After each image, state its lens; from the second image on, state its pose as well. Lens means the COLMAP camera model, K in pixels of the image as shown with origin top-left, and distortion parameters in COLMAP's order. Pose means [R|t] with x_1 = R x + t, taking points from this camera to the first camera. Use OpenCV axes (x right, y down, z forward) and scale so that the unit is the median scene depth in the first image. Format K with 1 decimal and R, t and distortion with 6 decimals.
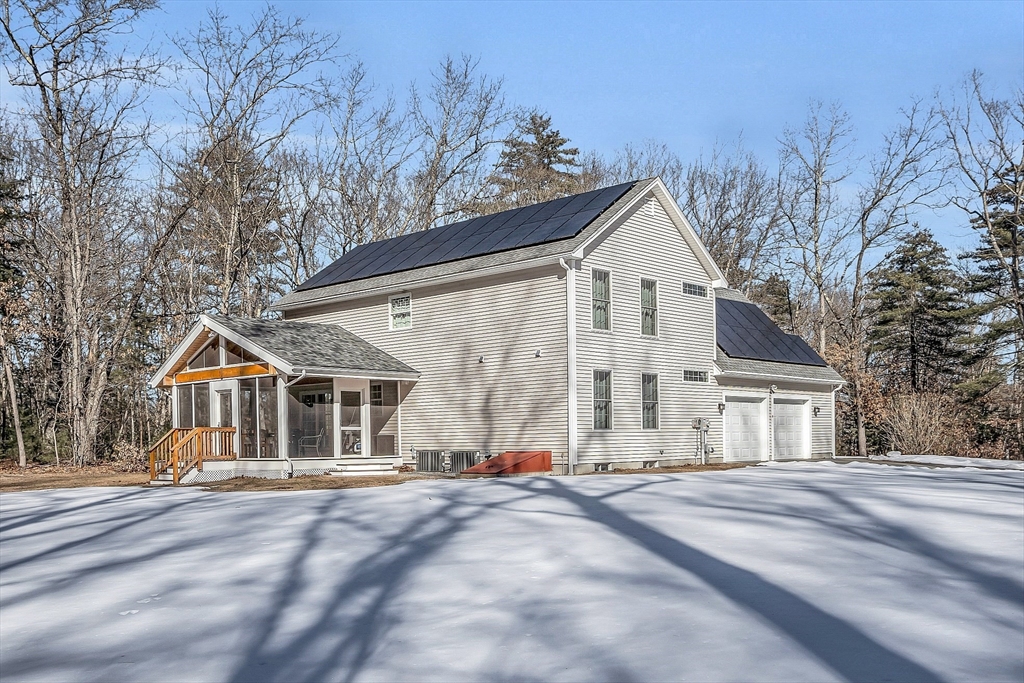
lens RADIAL K [[938.6, 0, 512.0], [0, 938.6, 341.5], [0, 0, 1]] dist [0.007565, -0.002277]
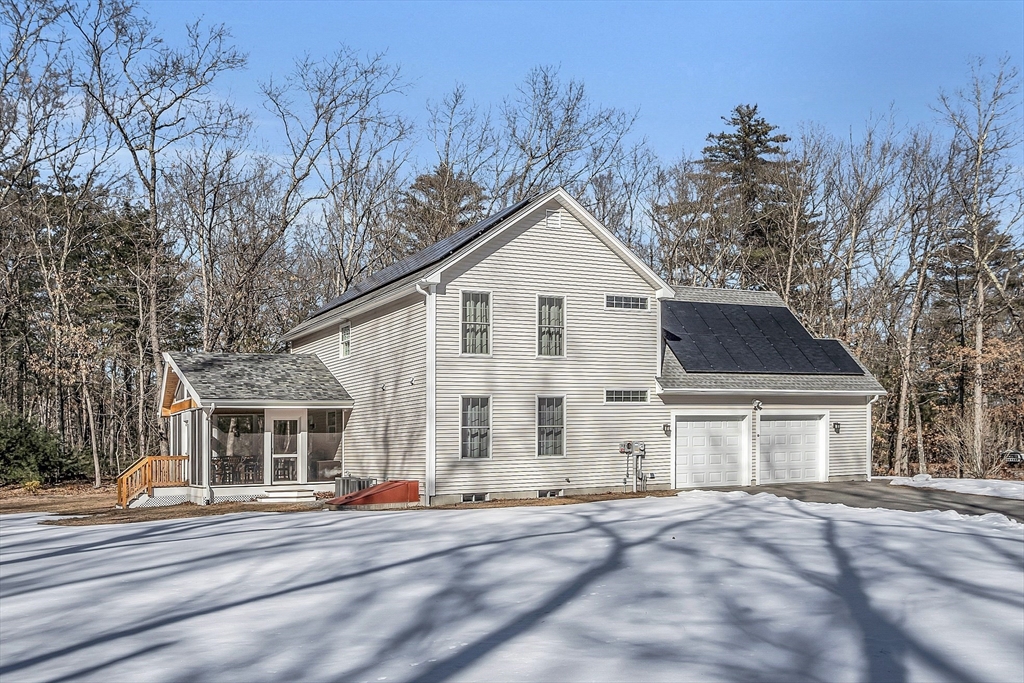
lens RADIAL K [[938.6, 0, 512.0], [0, 938.6, 341.5], [0, 0, 1]] dist [0.007565, -0.002277]
pose [[0.944431, -0.044367, -0.325702, 0.409629], [0.043964, 0.998996, -0.008603, -0.014361], [0.325757, -0.006194, 0.945433, 0.094299]]
